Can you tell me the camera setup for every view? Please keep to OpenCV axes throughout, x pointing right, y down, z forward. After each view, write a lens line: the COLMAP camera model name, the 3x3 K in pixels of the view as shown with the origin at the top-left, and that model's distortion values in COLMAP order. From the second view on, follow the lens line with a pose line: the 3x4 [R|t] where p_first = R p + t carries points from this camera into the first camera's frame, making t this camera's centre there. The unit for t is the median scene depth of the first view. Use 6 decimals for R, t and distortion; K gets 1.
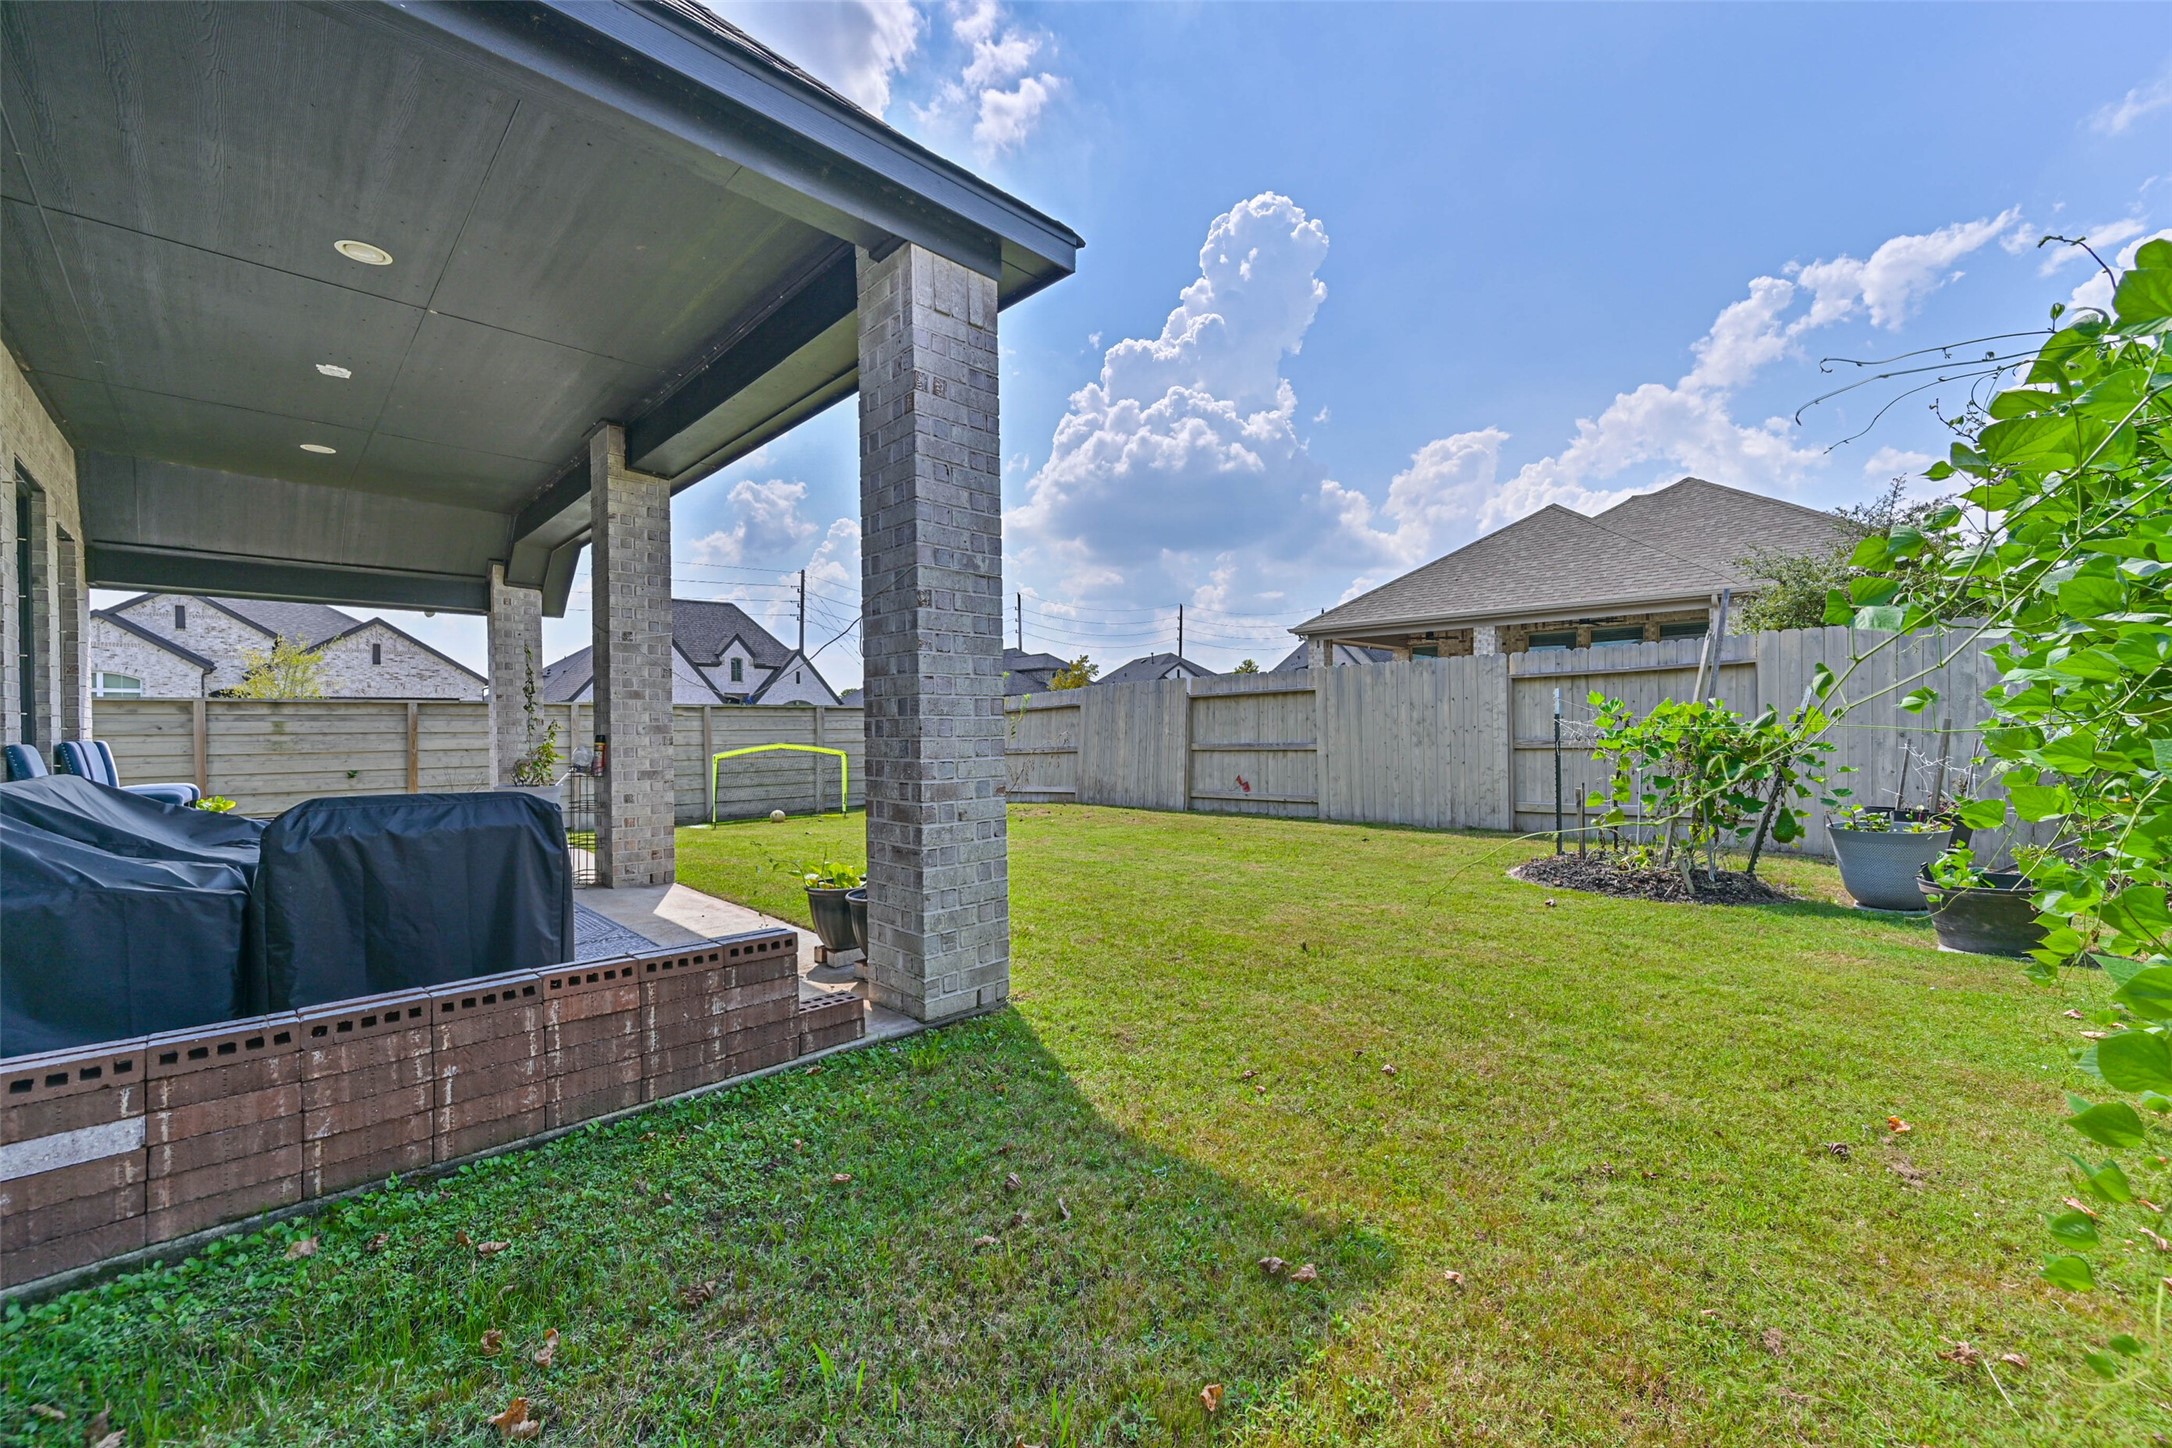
lens RADIAL K [[855.6, 0, 1095.6], [0, 855.6, 723.8], [0, 0, 1]] dist [0.012978, -0.000051]
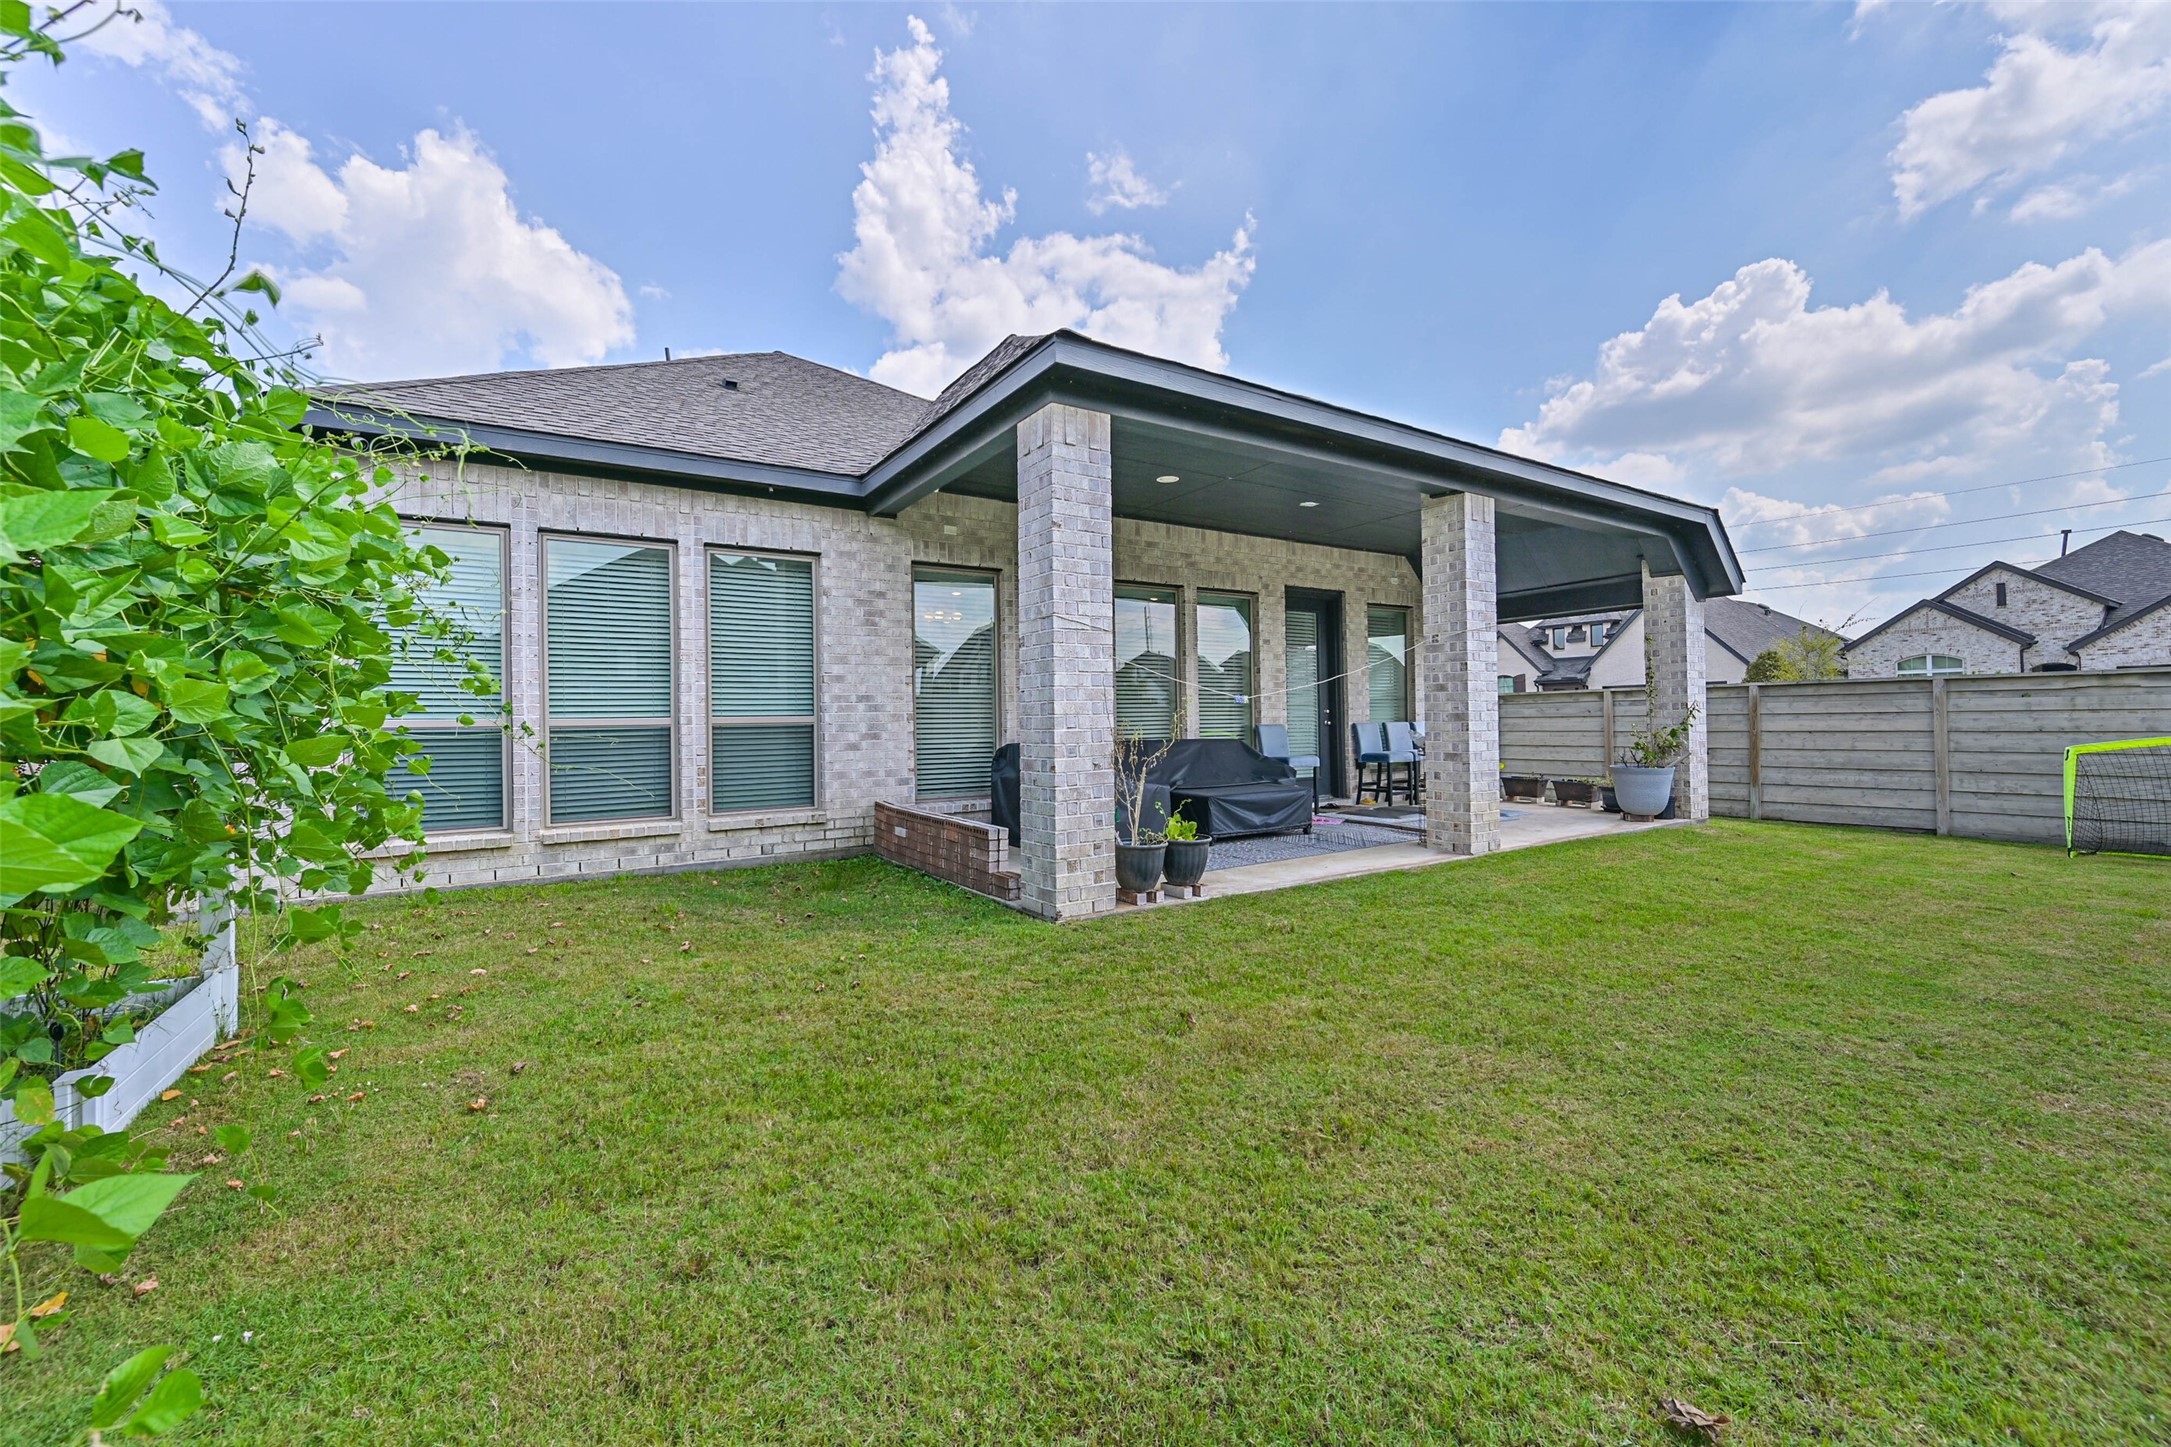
lens RADIAL K [[855.2, 0, 1095.1], [0, 855.2, 723.3], [0, 0, 1]] dist [0.012978, -0.000051]
pose [[-0.205793, 0.012504, -0.978516, 0.918786], [0.017872, 0.999800, 0.009018, -0.005186], [0.978432, -0.015633, -0.205975, 1.007985]]
